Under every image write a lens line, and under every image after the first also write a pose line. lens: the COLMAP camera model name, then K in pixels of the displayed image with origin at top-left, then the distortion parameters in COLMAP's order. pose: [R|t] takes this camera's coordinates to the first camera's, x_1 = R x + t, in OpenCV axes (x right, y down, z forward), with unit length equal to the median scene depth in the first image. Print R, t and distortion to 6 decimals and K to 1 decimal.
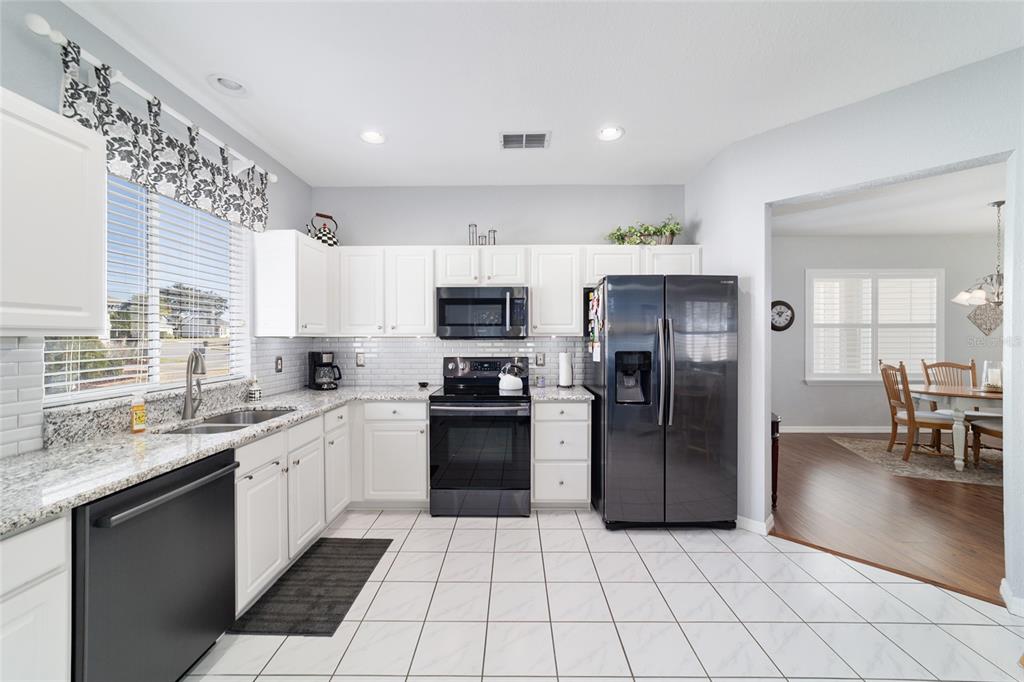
lens RADIAL K [[392.4, 0, 509.6], [0, 392.4, 338.6], [0, 0, 1]] dist [-0.014700, 0.006732]
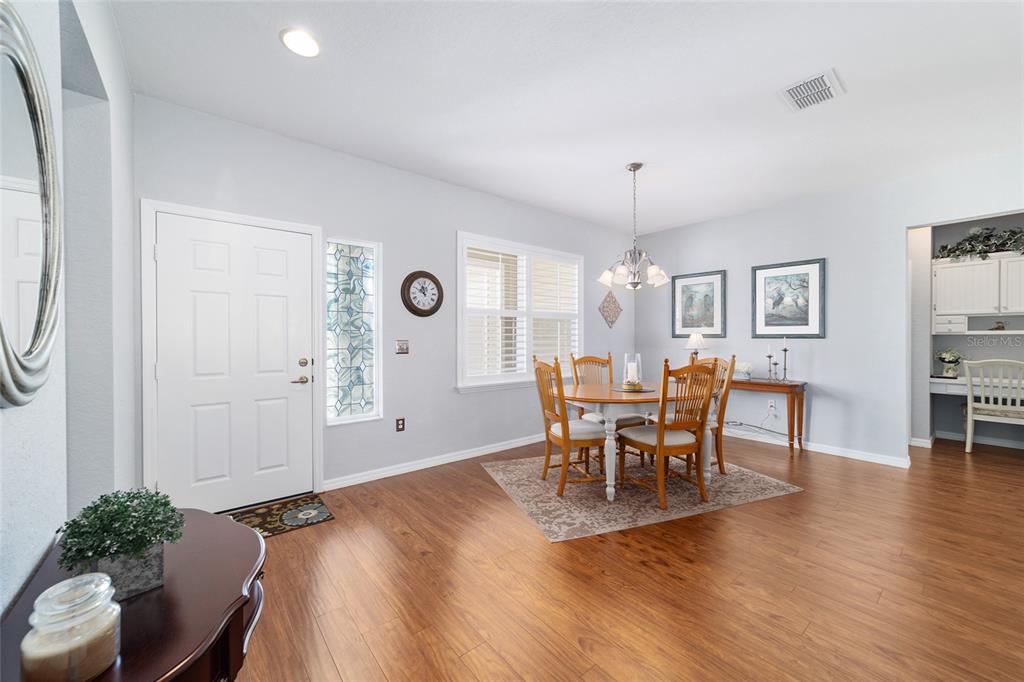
lens RADIAL K [[392.4, 0, 511.6], [0, 392.4, 339.8], [0, 0, 1]] dist [-0.014700, 0.006732]
pose [[0.761178, -0.003169, 0.648536, 0.513218], [0.002080, 0.999995, 0.002445, 0.026152], [-0.648540, -0.000512, 0.761180, 0.542740]]
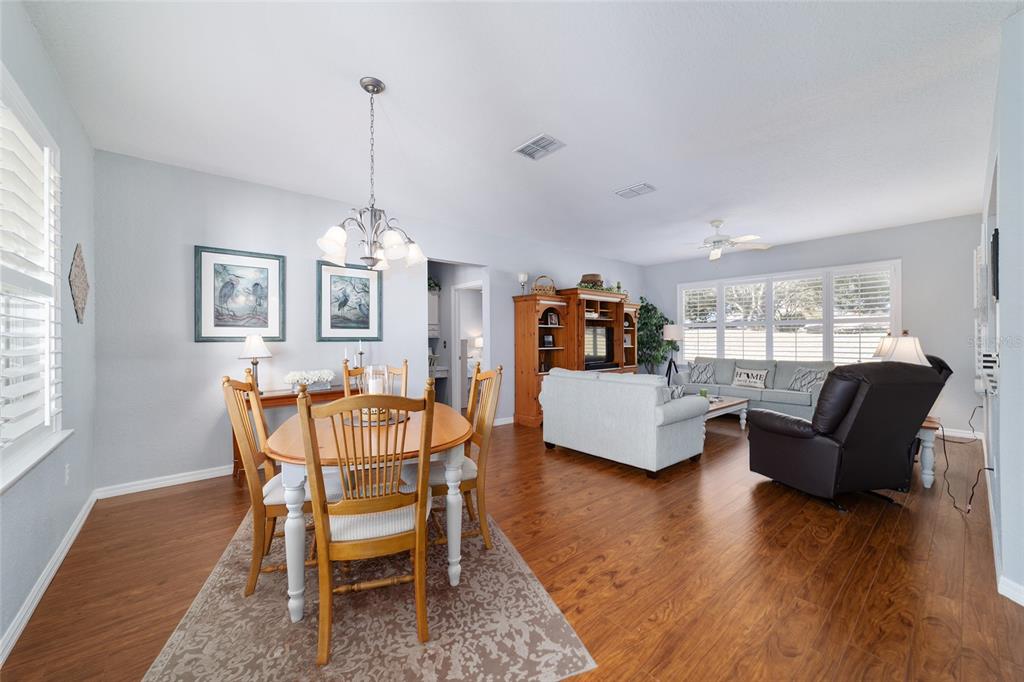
lens RADIAL K [[392.4, 0, 511.1], [0, 392.4, 337.5], [0, 0, 1]] dist [-0.014700, 0.006732]
pose [[-0.657316, 0.007035, 0.753582, 0.713797], [0.008832, 0.999960, -0.001631, 0.021230], [-0.753563, 0.005584, -0.657352, 1.254127]]
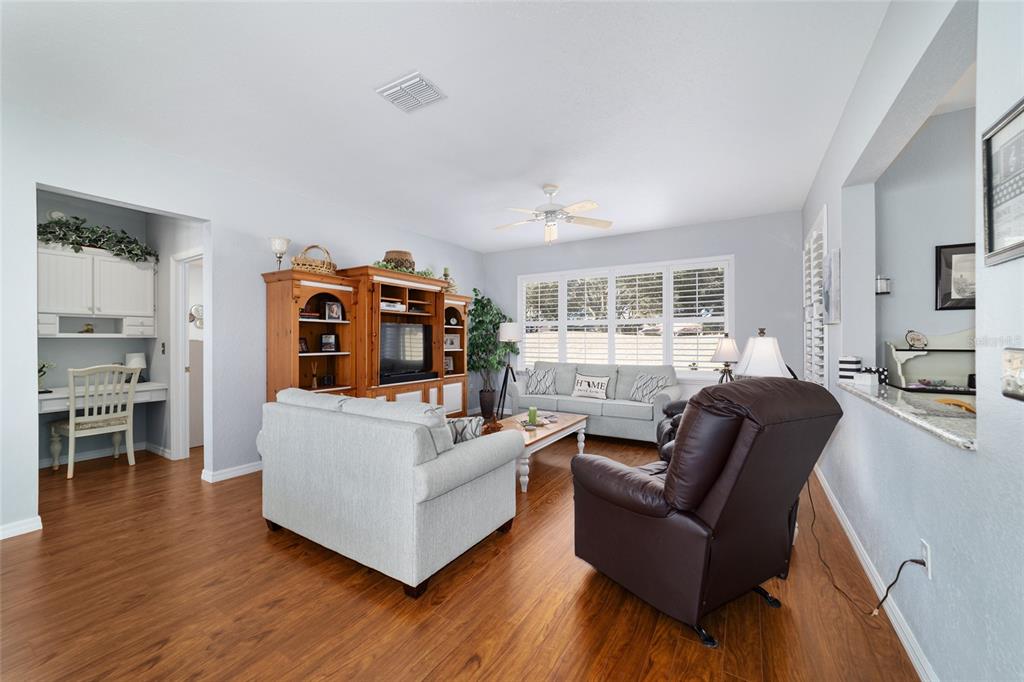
lens RADIAL K [[392.4, 0, 510.0], [0, 392.4, 338.4], [0, 0, 1]] dist [-0.014700, 0.006732]
pose [[-0.860591, 0.005352, 0.509269, 0.822381], [0.005837, 0.999983, -0.000646, 0.025336], [-0.509264, 0.002417, -0.860607, 0.794621]]
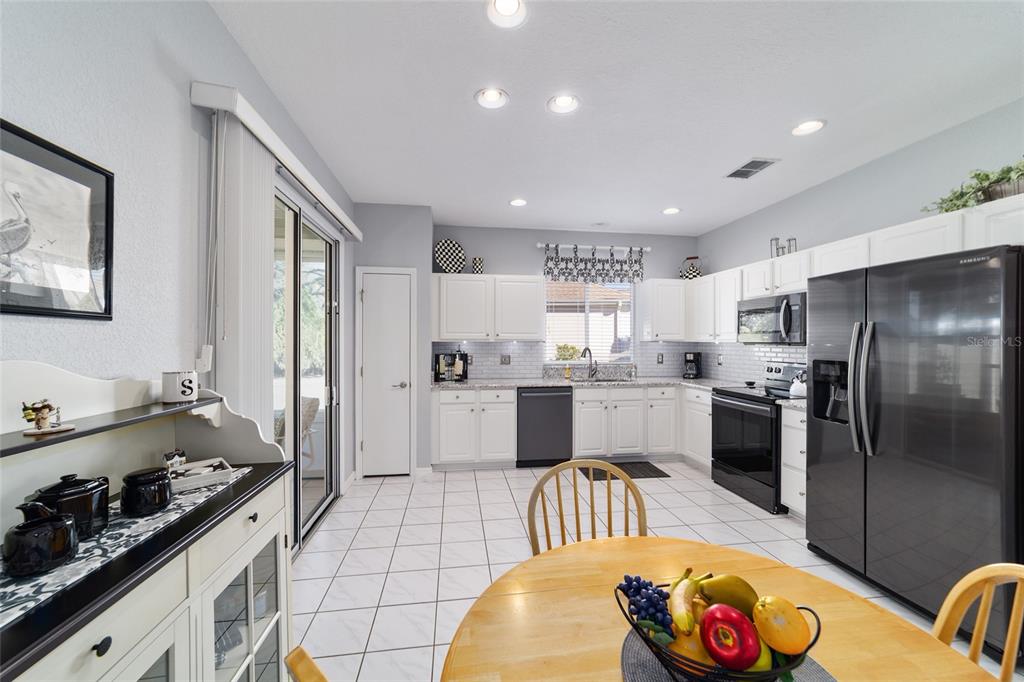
lens RADIAL K [[392.4, 0, 511.2], [0, 392.4, 340.6], [0, 0, 1]] dist [-0.014700, 0.006732]
pose [[0.155143, 0.001559, -0.987891, 0.724302], [-0.006078, 0.999981, 0.000624, -0.005468], [0.987873, 0.005908, 0.155150, 0.102559]]
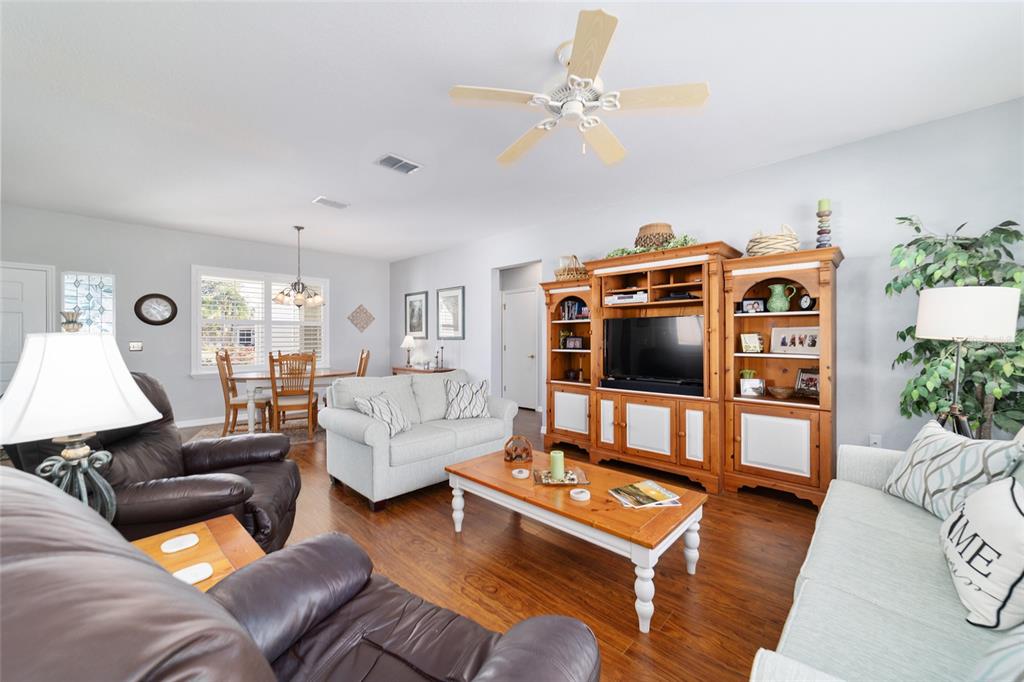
lens RADIAL K [[392.4, 0, 511.0], [0, 392.4, 338.9], [0, 0, 1]] dist [-0.014700, 0.006732]
pose [[0.677447, -0.000991, 0.735571, 0.796764], [0.005377, 0.999979, -0.003605, 0.030712], [-0.735552, 0.006397, 0.677438, -0.400374]]
